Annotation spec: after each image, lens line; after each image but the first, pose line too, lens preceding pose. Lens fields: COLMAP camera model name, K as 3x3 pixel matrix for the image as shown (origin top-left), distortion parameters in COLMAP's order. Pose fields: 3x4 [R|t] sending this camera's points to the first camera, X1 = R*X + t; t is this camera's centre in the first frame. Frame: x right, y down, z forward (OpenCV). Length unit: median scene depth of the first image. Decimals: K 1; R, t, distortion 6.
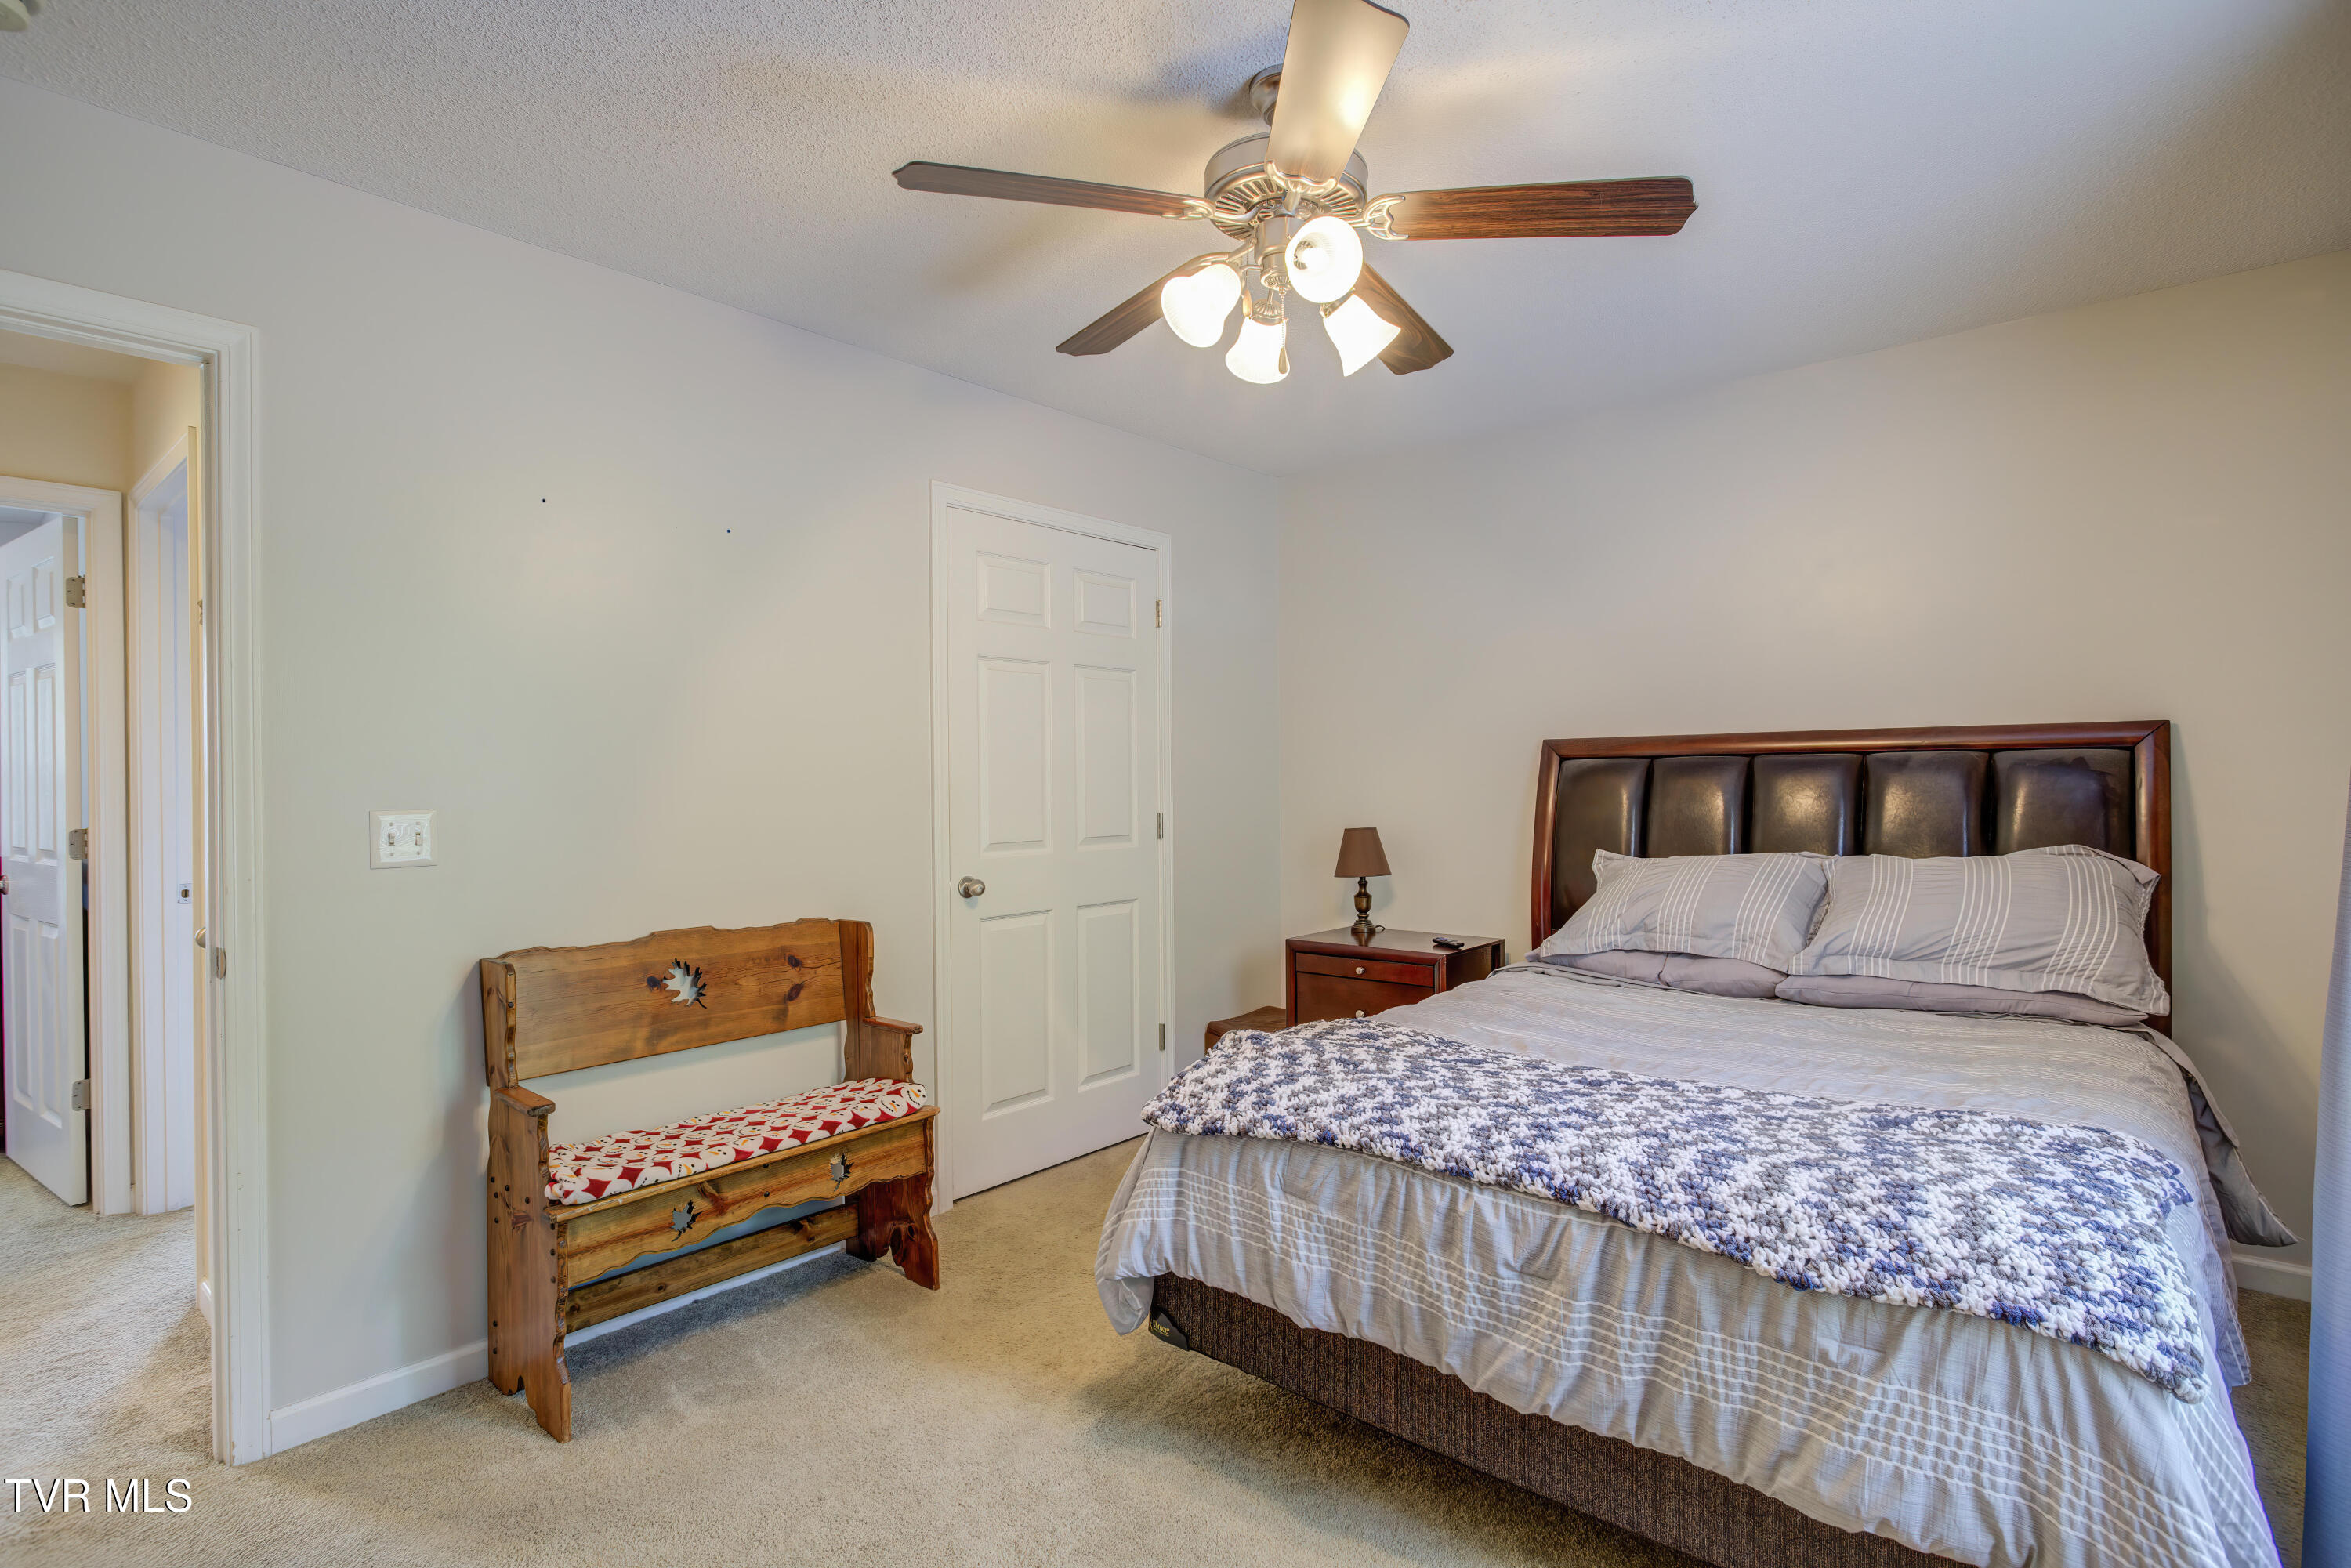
lens RADIAL K [[1133.0, 0, 1184.5], [0, 1133.0, 798.2], [0, 0, 1]] dist [-0.001010, 0.000155]
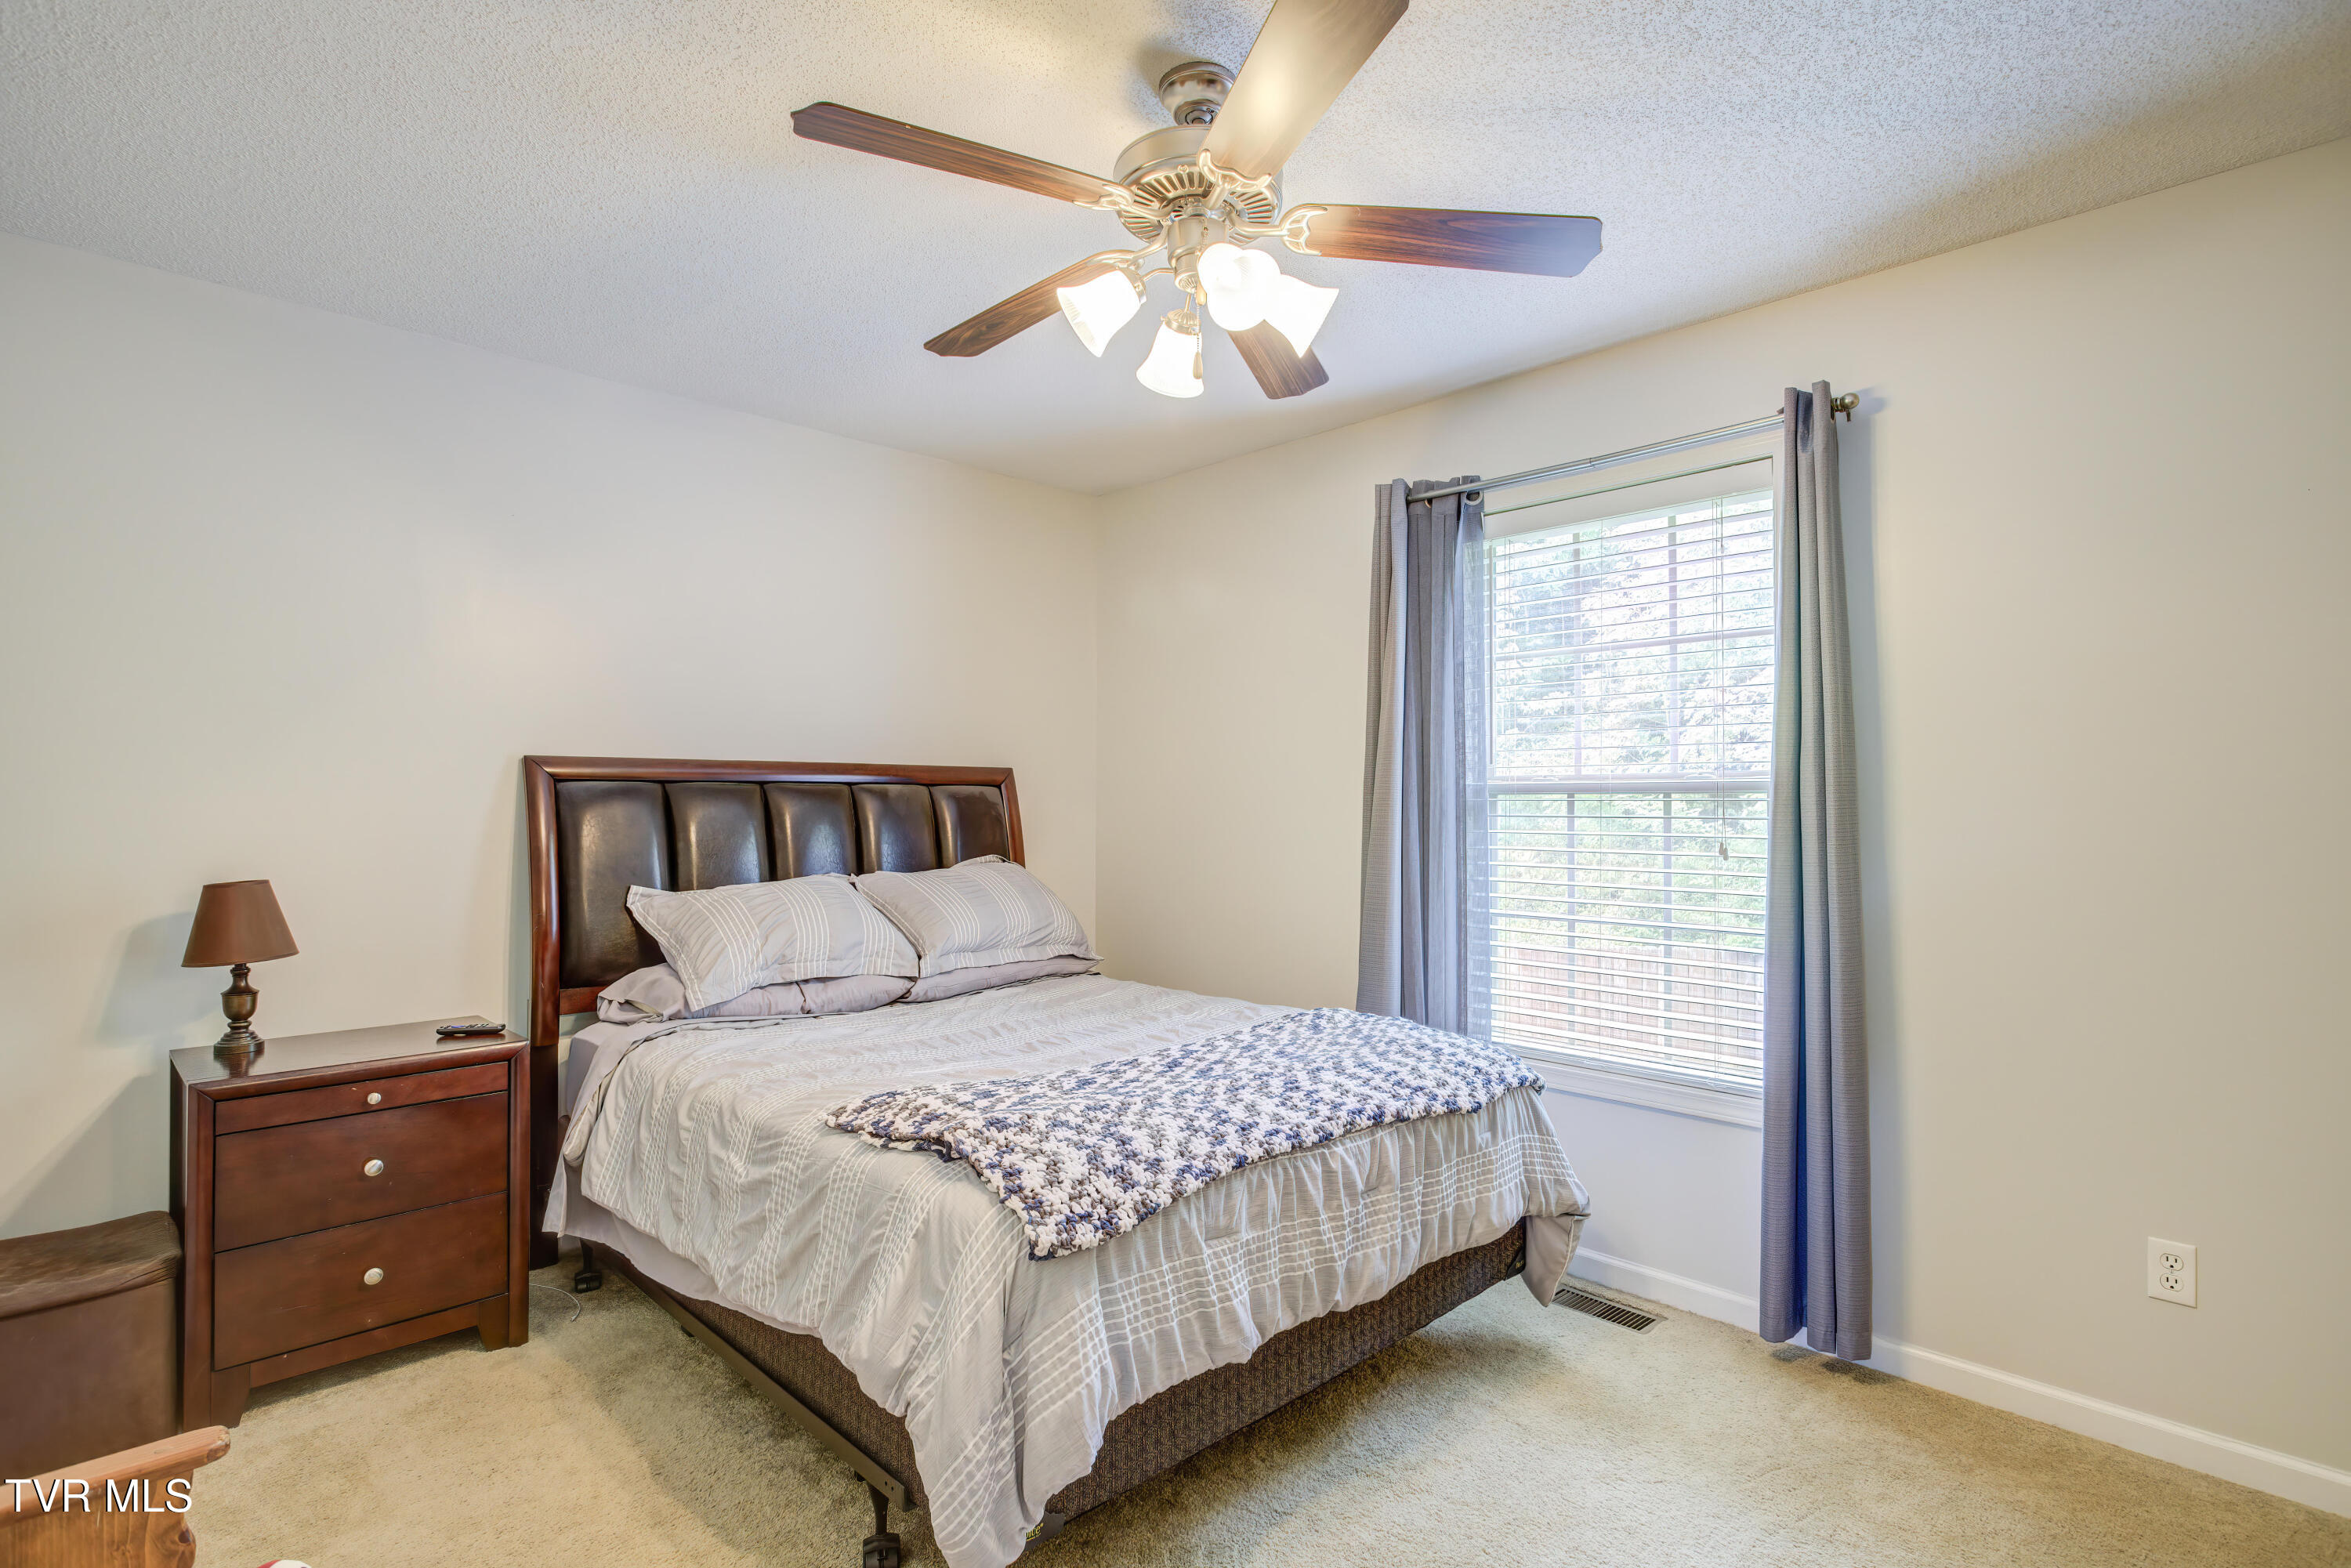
lens RADIAL K [[1141.1, 0, 1177.7], [0, 1141.1, 780.9], [0, 0, 1]] dist [-0.001129, 0.001766]
pose [[0.095353, 0.028893, 0.995024, -0.609269], [0.011135, 0.999485, -0.030090, -0.006075], [-0.995381, 0.013949, 0.094983, 0.645566]]
